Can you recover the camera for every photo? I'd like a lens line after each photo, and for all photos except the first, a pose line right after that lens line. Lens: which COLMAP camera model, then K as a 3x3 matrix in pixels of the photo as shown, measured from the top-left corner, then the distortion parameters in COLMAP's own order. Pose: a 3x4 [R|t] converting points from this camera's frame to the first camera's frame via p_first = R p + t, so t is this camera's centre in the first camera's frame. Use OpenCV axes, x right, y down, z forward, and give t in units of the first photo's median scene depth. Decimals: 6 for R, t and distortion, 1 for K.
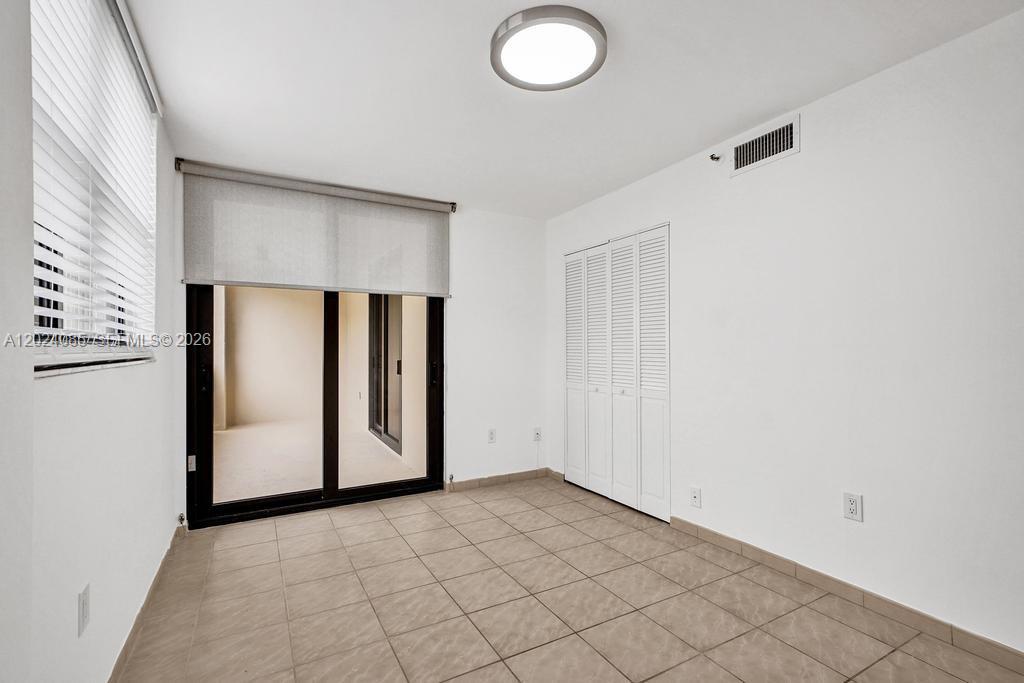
lens RADIAL K [[464.8, 0, 513.9], [0, 464.8, 347.6], [0, 0, 1]] dist [-0.000716, 0.006893]
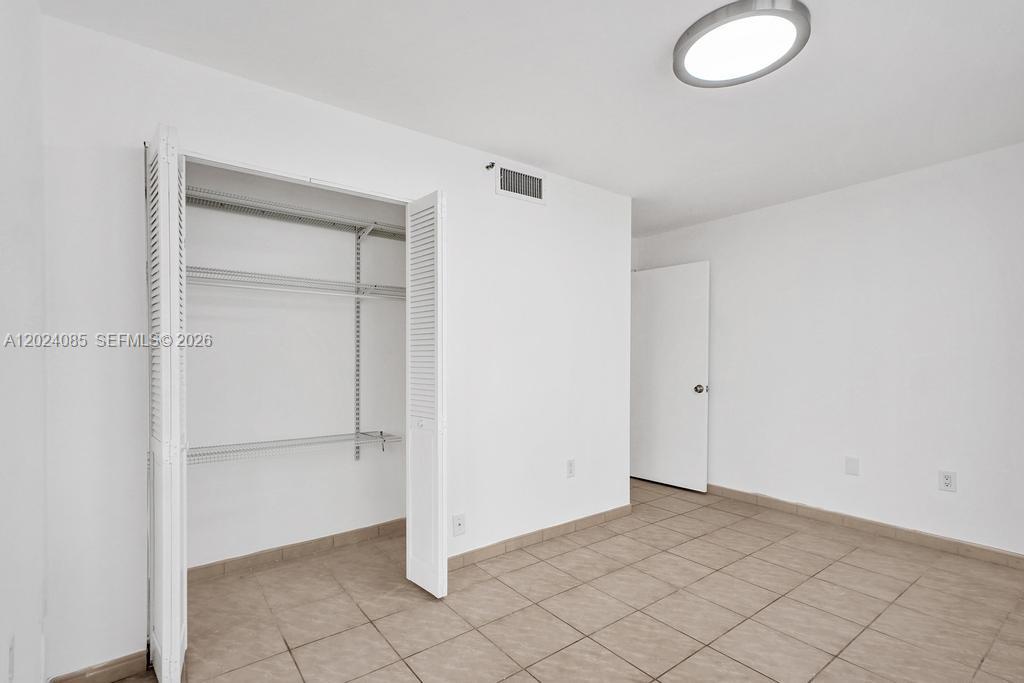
lens RADIAL K [[482.8, 0, 522.0], [0, 482.8, 346.1], [0, 0, 1]] dist [0.022830, 0.000988]
pose [[-0.148094, 0.030923, 0.988490, -0.679865], [-0.000878, 0.999507, -0.031400, 0.013456], [-0.988973, -0.005518, -0.147994, 1.240046]]
